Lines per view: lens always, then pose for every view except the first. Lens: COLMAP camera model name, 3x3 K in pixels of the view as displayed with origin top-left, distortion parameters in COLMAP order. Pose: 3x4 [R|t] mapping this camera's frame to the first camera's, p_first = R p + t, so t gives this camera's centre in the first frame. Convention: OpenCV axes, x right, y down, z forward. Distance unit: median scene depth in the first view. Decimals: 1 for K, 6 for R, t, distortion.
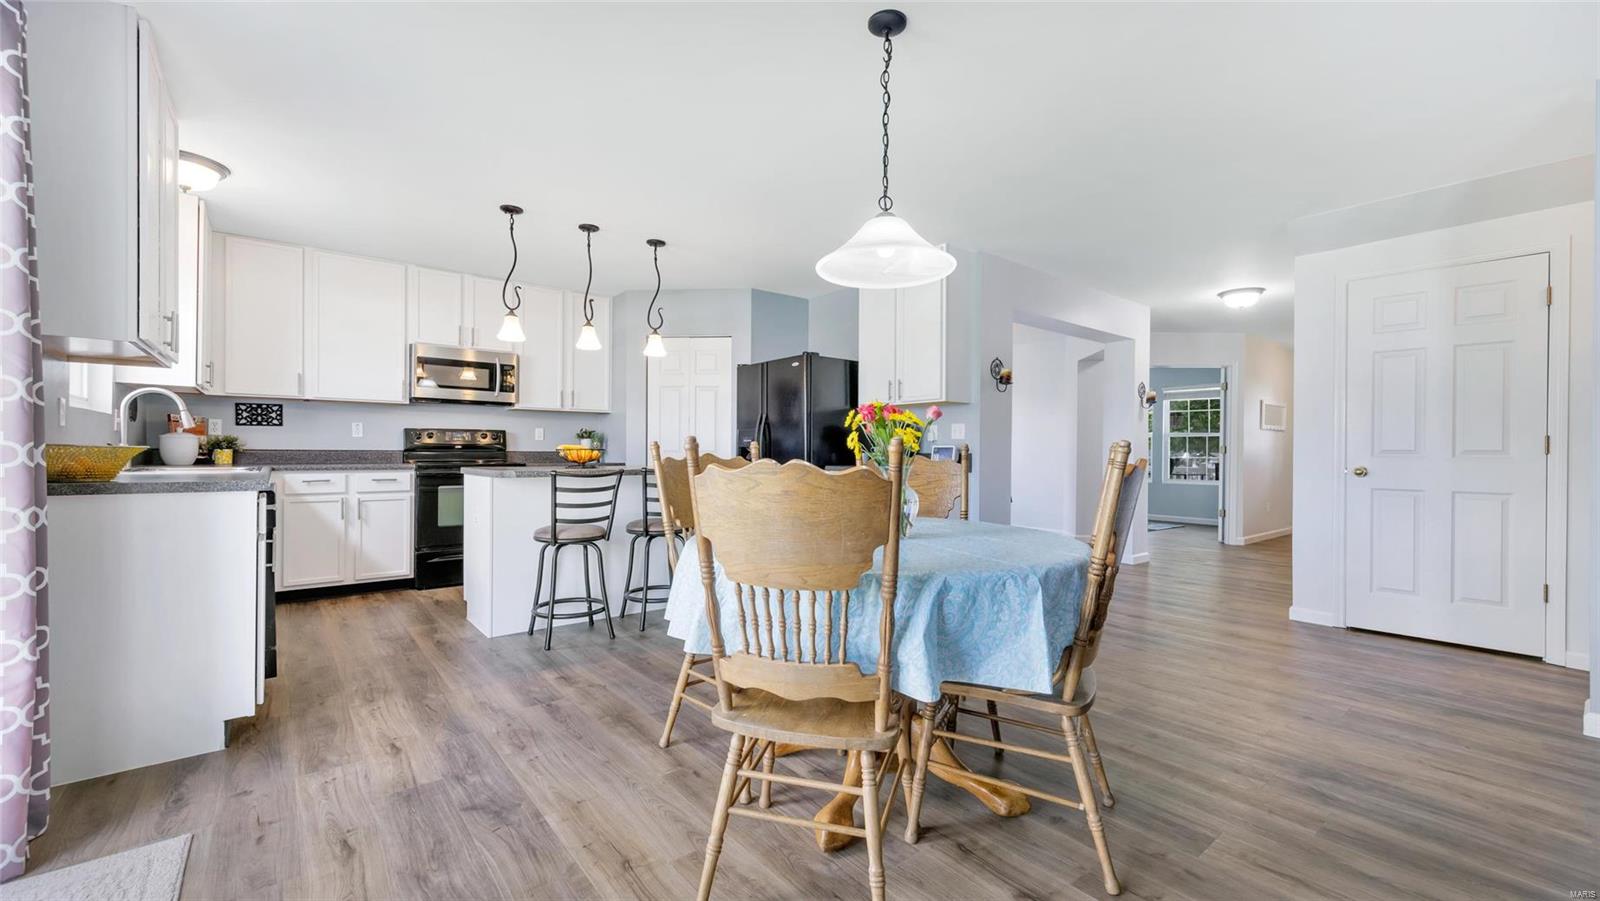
lens RADIAL K [[629.7, 0, 798.3], [0, 629.7, 456.4], [0, 0, 1]] dist [0.007334, -0.000130]
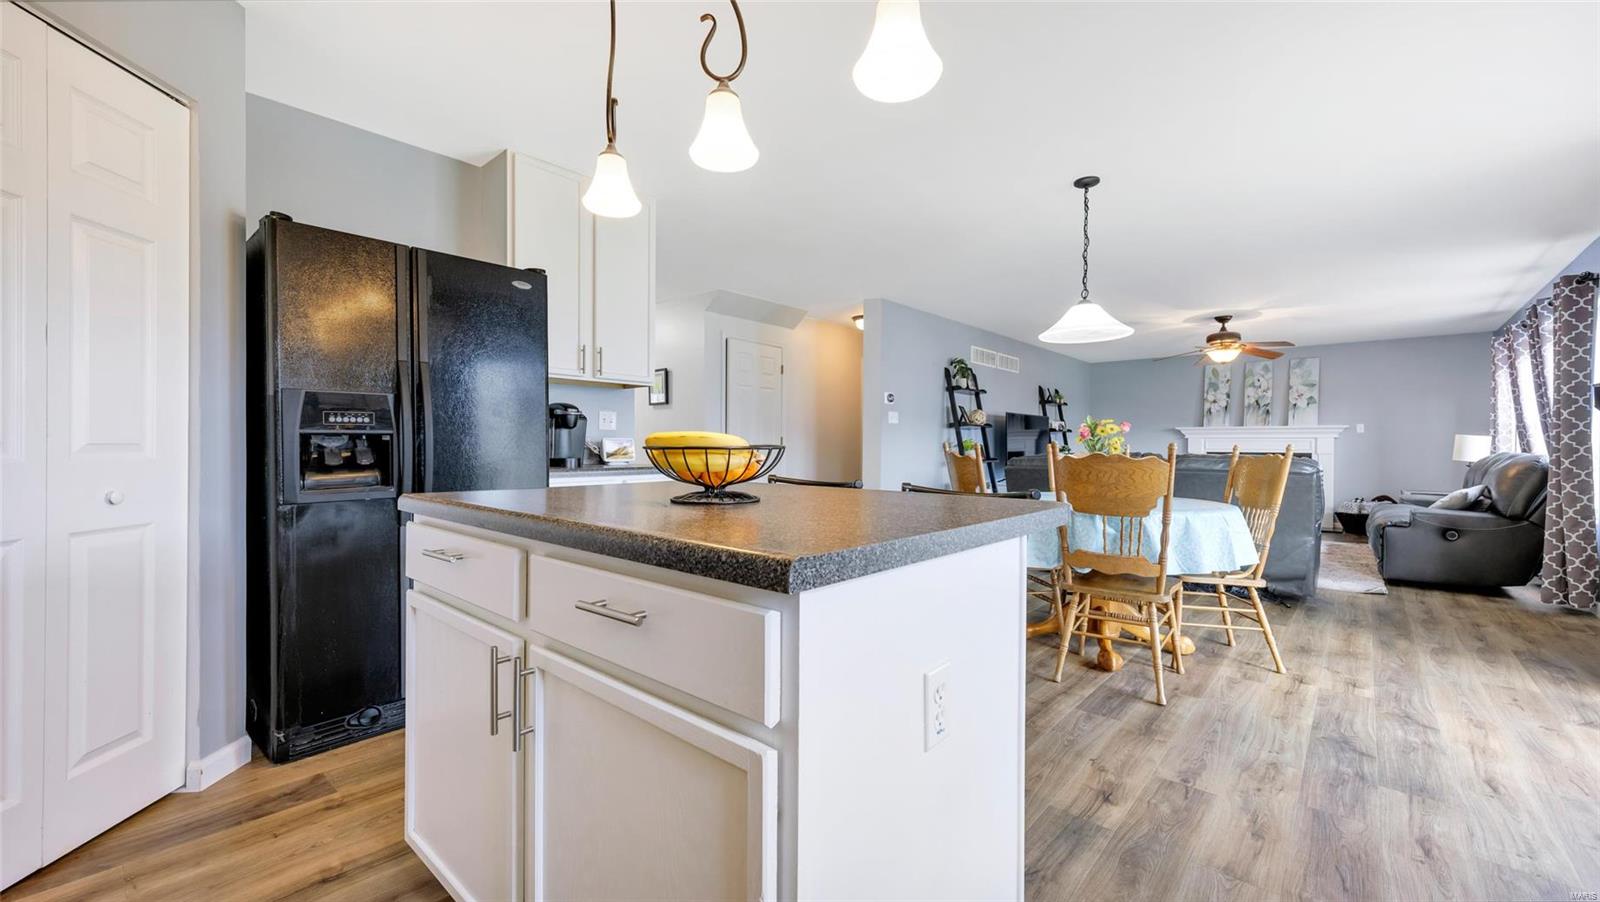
lens RADIAL K [[629.7, 0, 795.0], [0, 629.7, 450.8], [0, 0, 1]] dist [0.007334, -0.000130]
pose [[-0.147495, -0.015342, 0.988944, -1.276371], [-0.000599, 0.999881, 0.015423, -0.027531], [-0.989063, 0.001682, -0.147487, 1.864401]]
